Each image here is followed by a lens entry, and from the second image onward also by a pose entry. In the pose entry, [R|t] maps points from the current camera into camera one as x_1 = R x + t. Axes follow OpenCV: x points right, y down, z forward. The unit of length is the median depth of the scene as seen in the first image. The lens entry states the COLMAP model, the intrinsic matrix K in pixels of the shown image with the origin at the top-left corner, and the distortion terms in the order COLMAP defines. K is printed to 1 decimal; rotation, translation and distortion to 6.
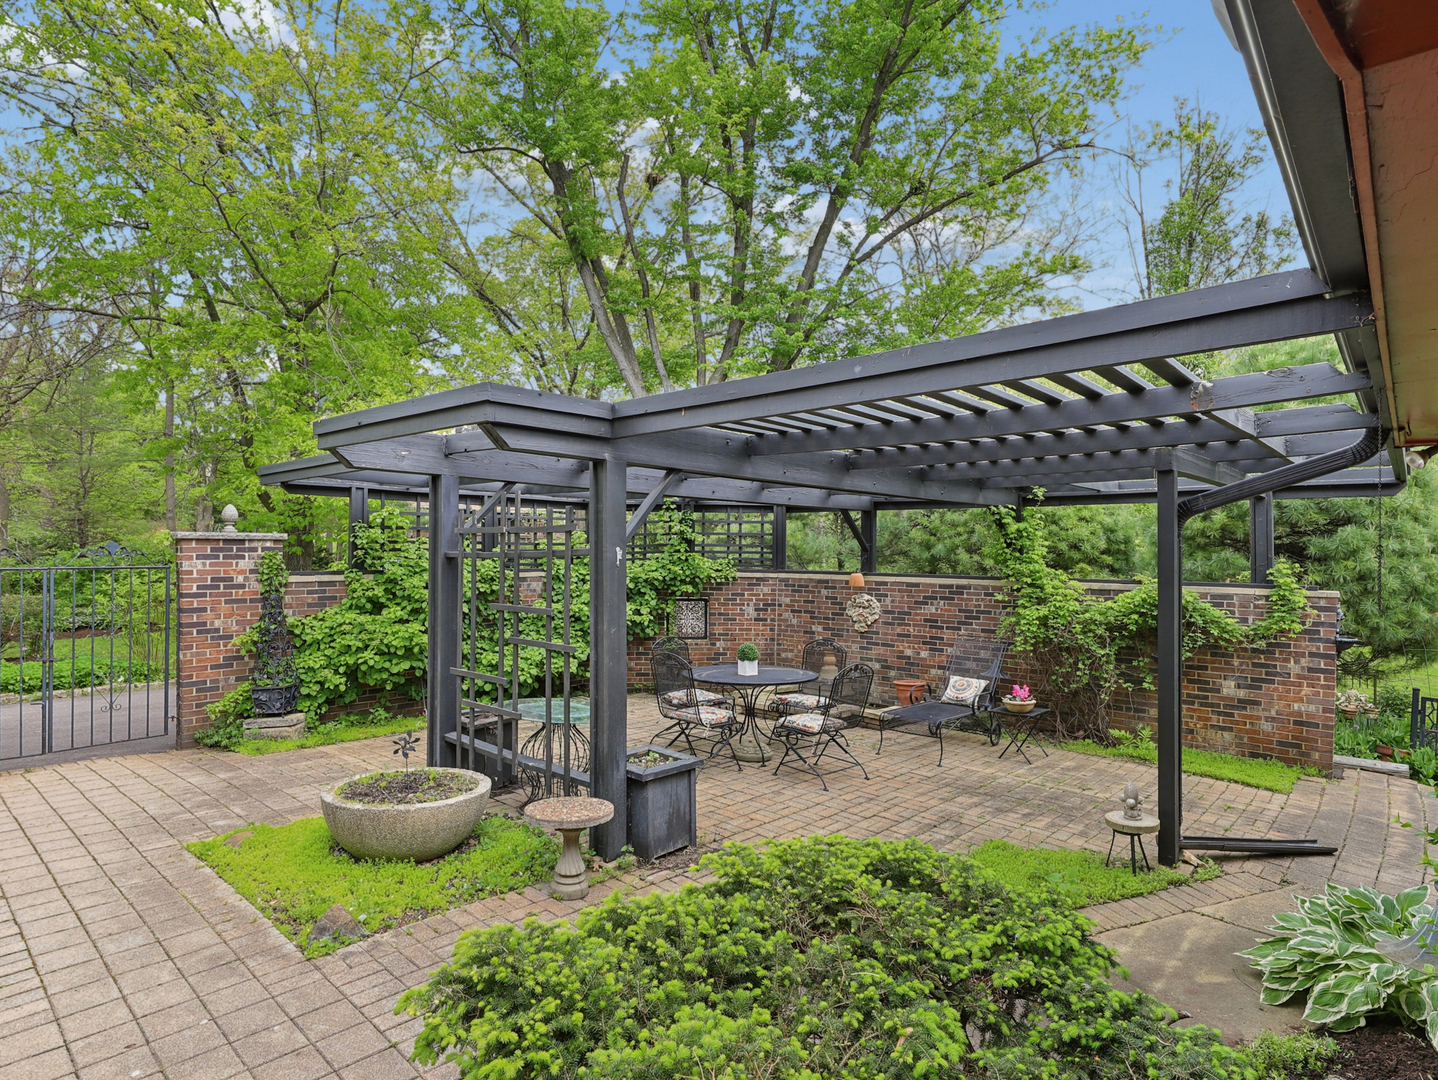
lens RADIAL K [[788.5, 0, 715.0], [0, 788.5, 546.6], [0, 0, 1]] dist [-0.004964, -0.000117]
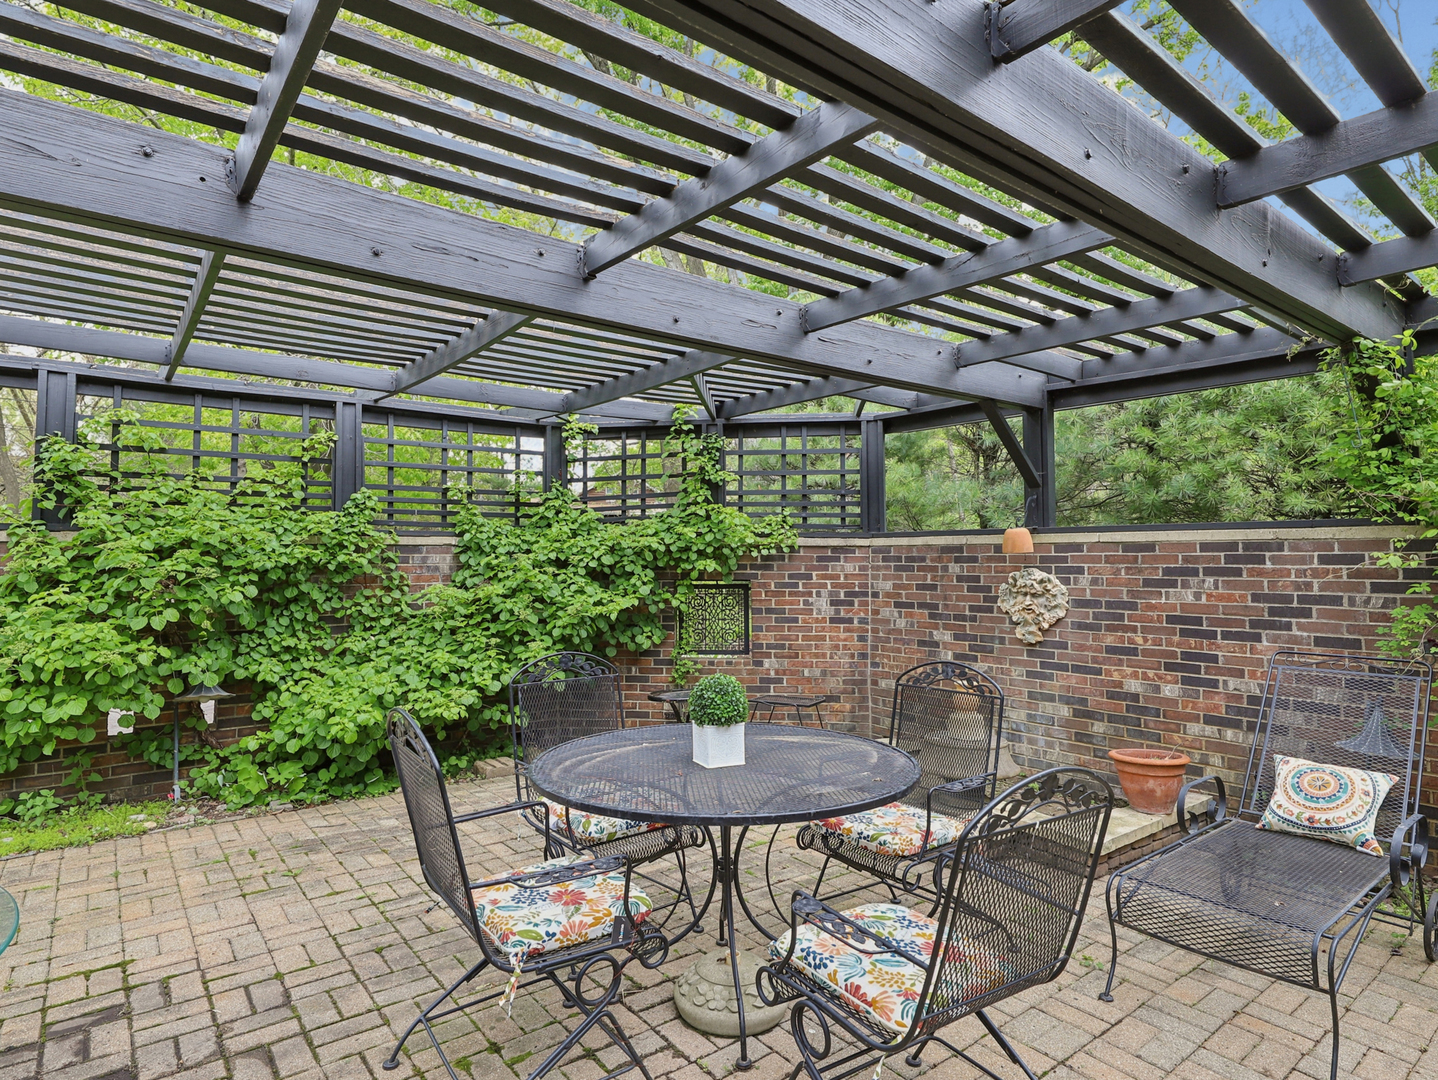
lens RADIAL K [[788.5, 0, 727.4], [0, 788.5, 531.1], [0, 0, 1]] dist [-0.004964, -0.000117]
pose [[0.987007, -0.018191, -0.159646, 0.072101], [0.013303, 0.999411, -0.031633, 0.047300], [0.160127, 0.029098, 0.986667, 0.444323]]
